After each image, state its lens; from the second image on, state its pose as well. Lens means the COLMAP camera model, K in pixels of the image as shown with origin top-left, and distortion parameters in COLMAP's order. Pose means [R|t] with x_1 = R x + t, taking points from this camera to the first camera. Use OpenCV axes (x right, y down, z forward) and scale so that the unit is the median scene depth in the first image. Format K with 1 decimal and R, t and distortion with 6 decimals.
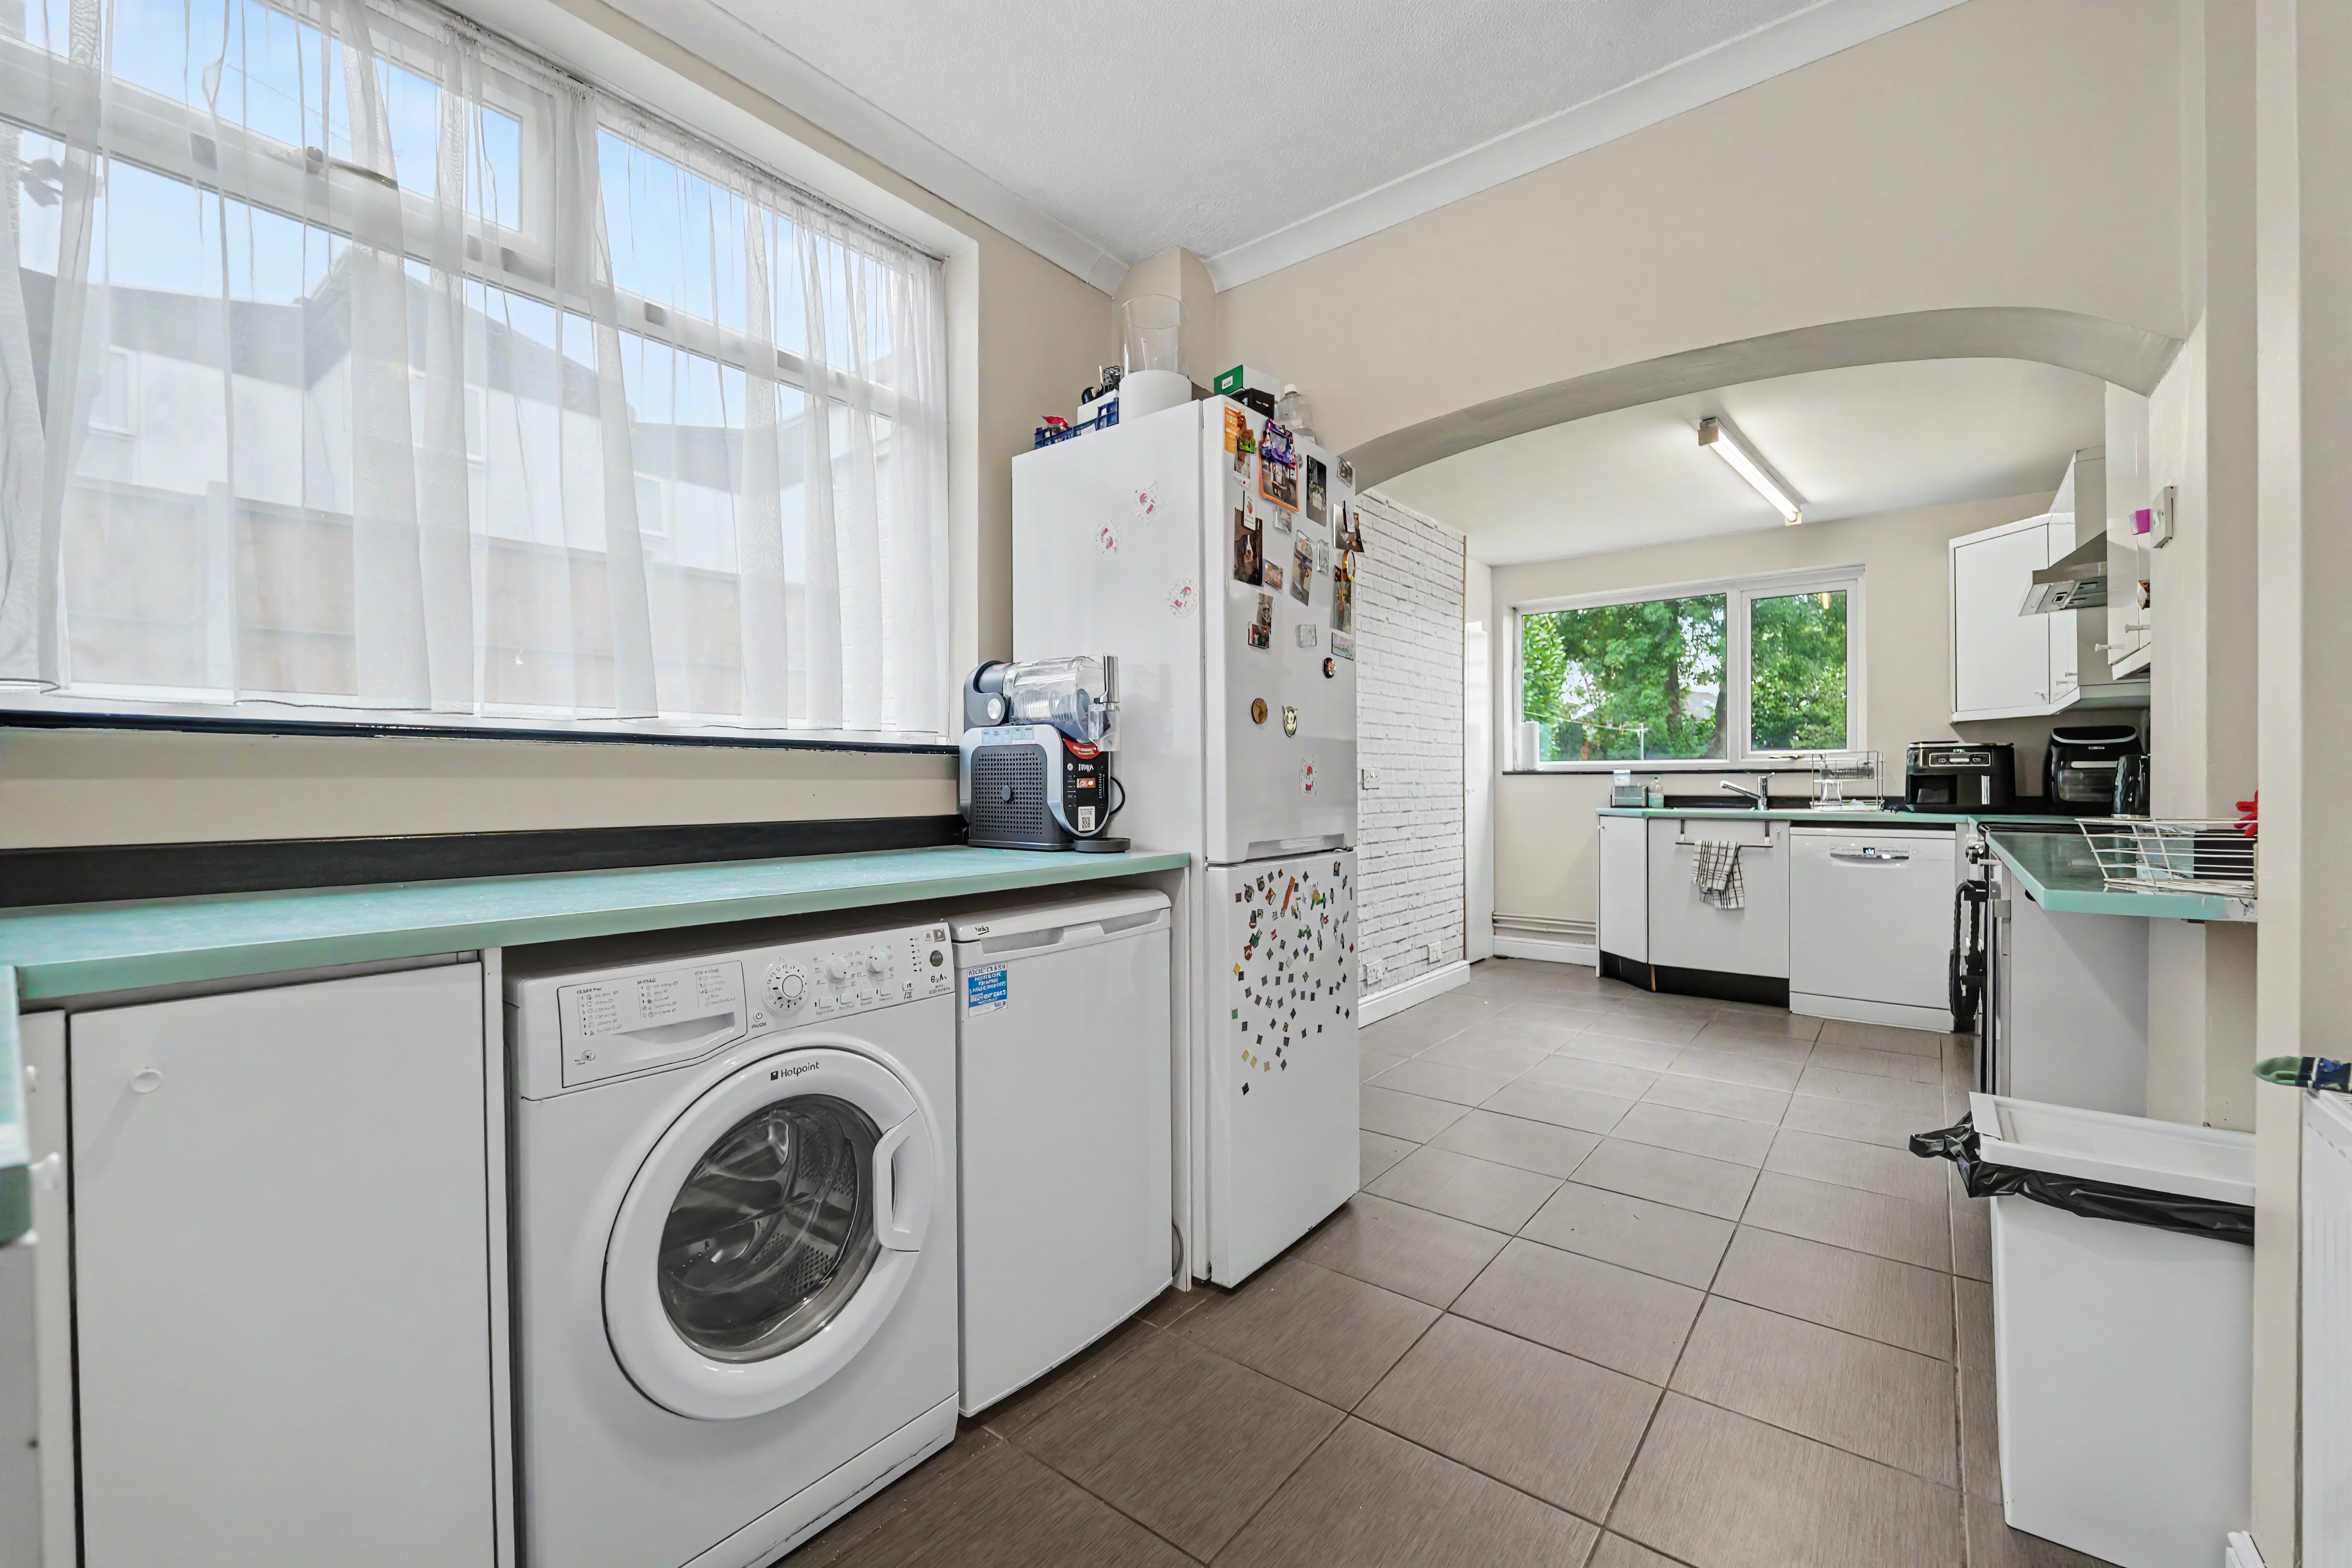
lens RADIAL K [[960.5, 0, 1169.7], [0, 960.5, 789.8], [0, 0, 1]] dist [-0.009452, -0.000129]
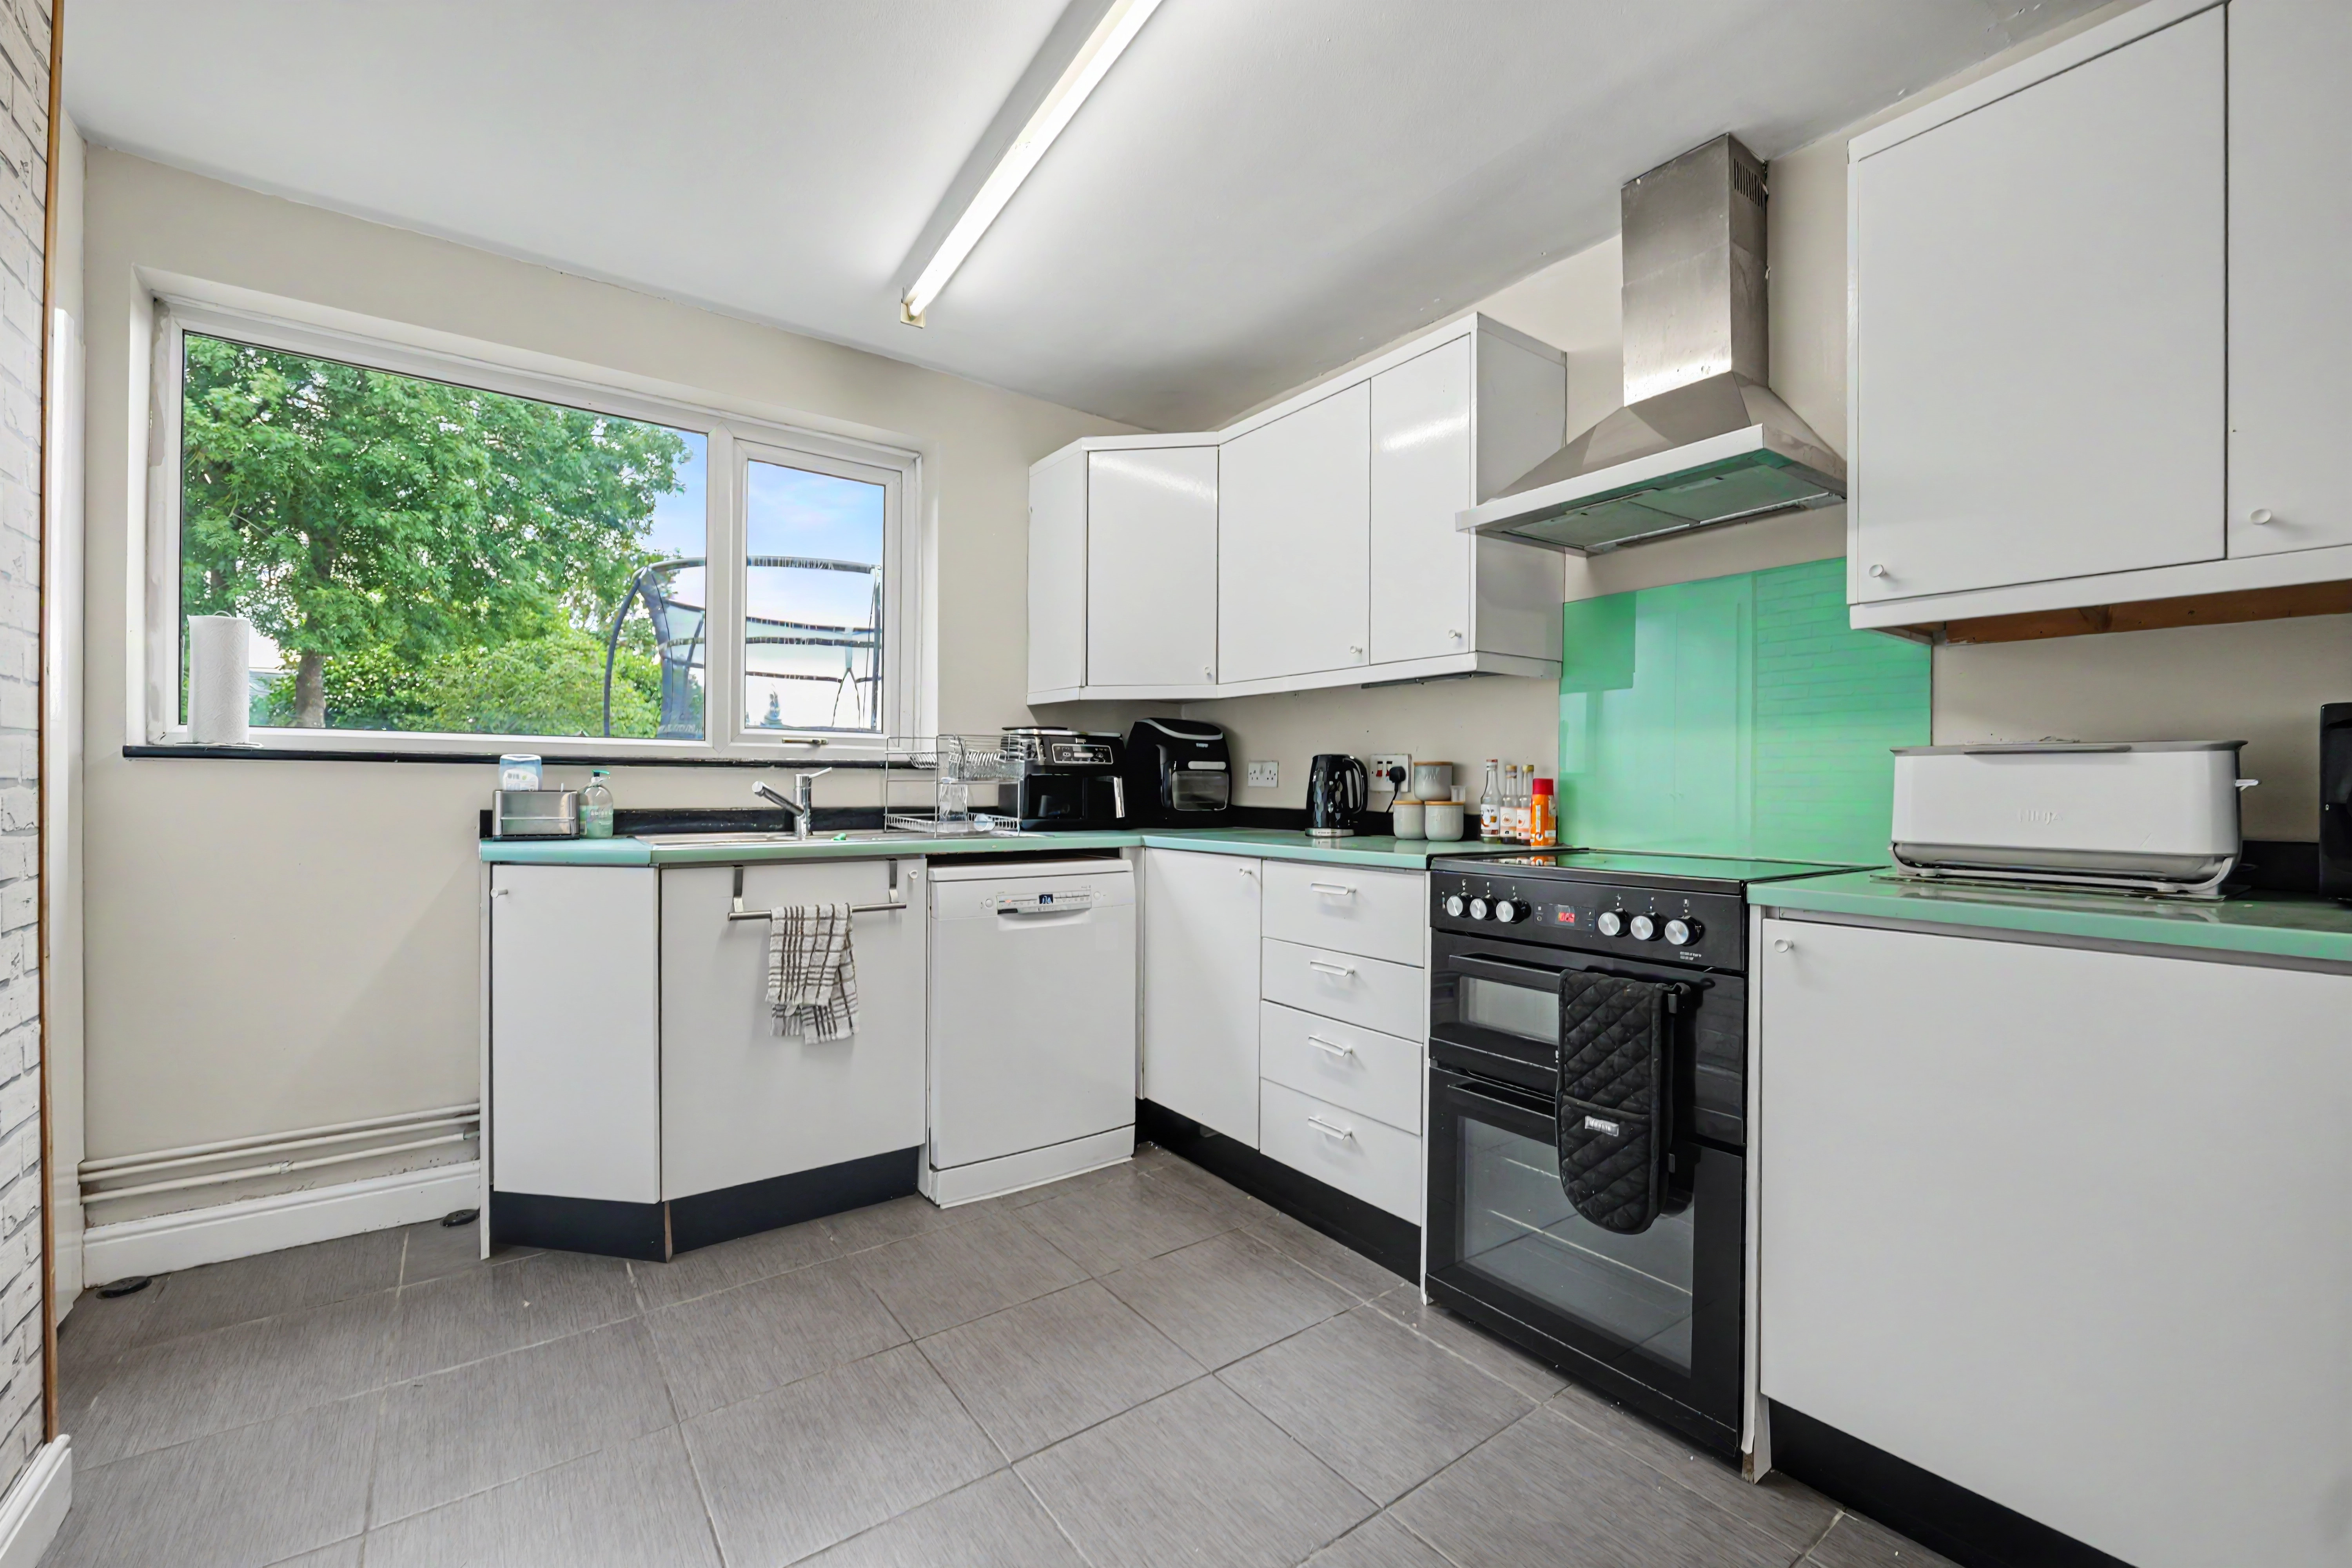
lens RADIAL K [[960.5, 0, 1163.7], [0, 960.5, 782.6], [0, 0, 1]] dist [-0.009452, -0.000129]
pose [[0.269040, 0.007038, 0.963103, 0.152468], [-0.000577, 0.999974, -0.007146, -0.005224], [-0.963129, 0.001367, 0.269037, 0.696289]]
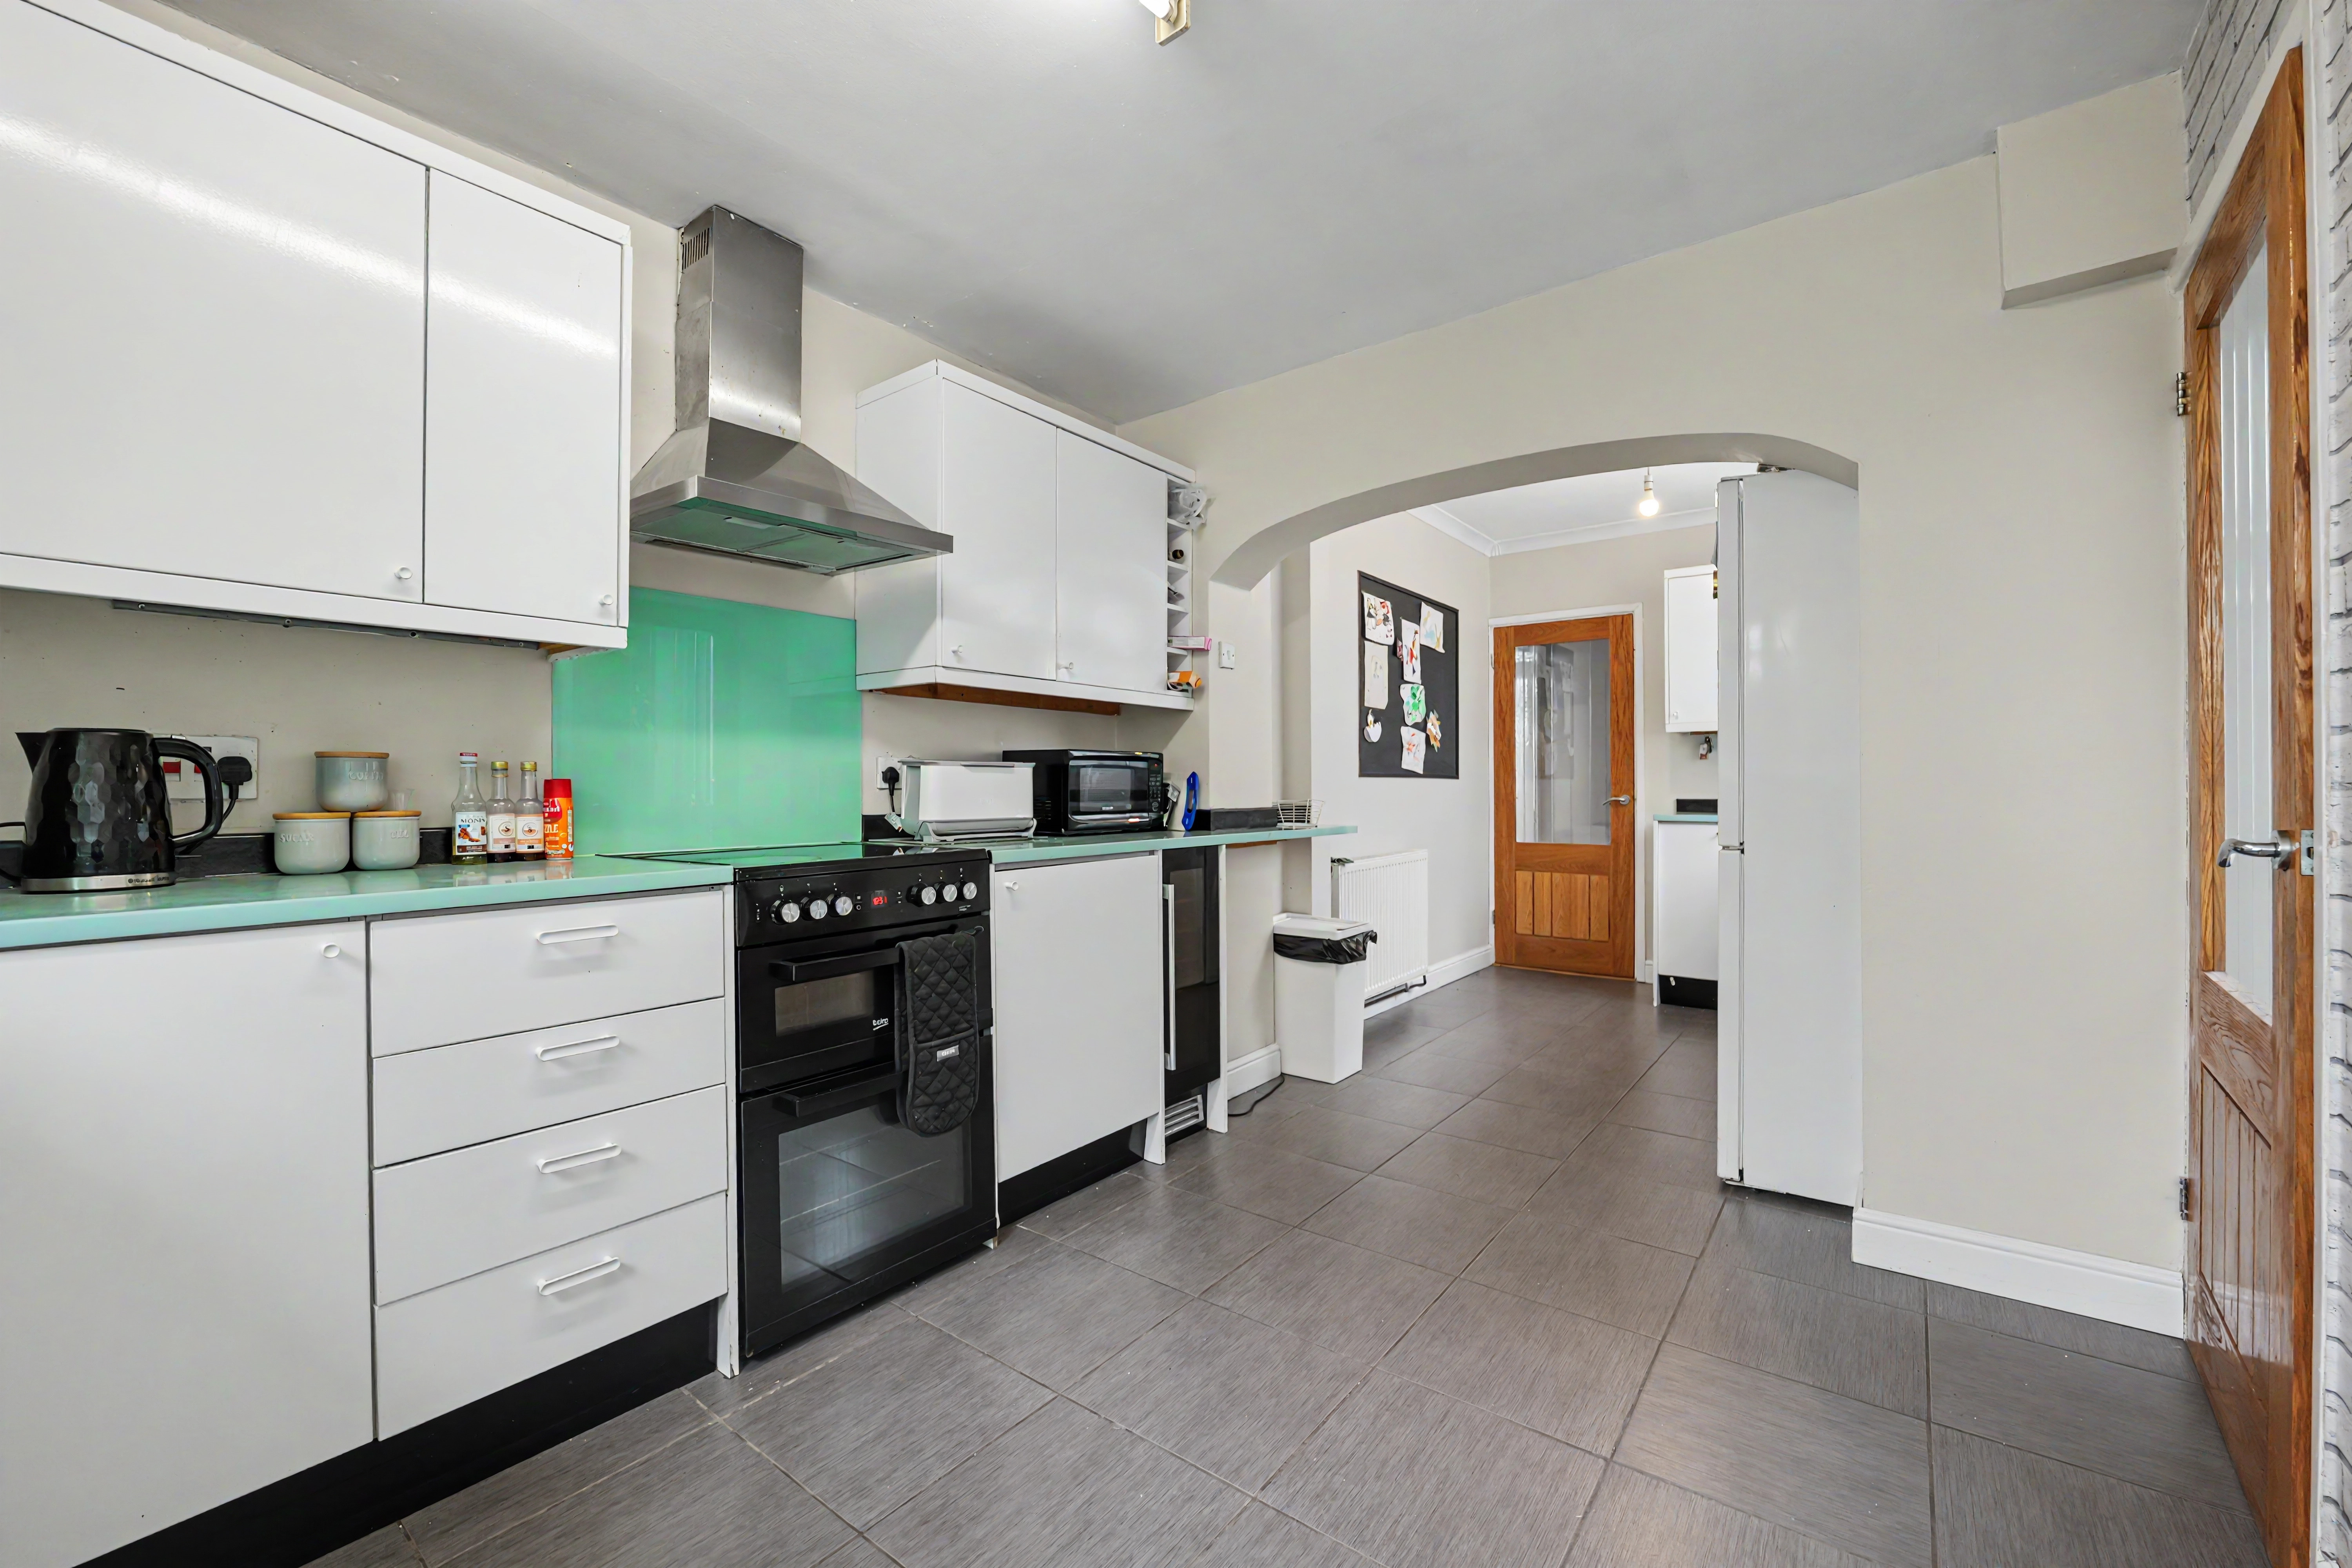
lens RADIAL K [[960.5, 0, 1170.2], [0, 960.5, 783.7], [0, 0, 1]] dist [-0.009452, -0.000129]
pose [[-0.999876, 0.008543, -0.013214, 0.578743], [0.008503, 0.999959, 0.003121, -0.009466], [0.013240, 0.003008, -0.999908, 1.282006]]
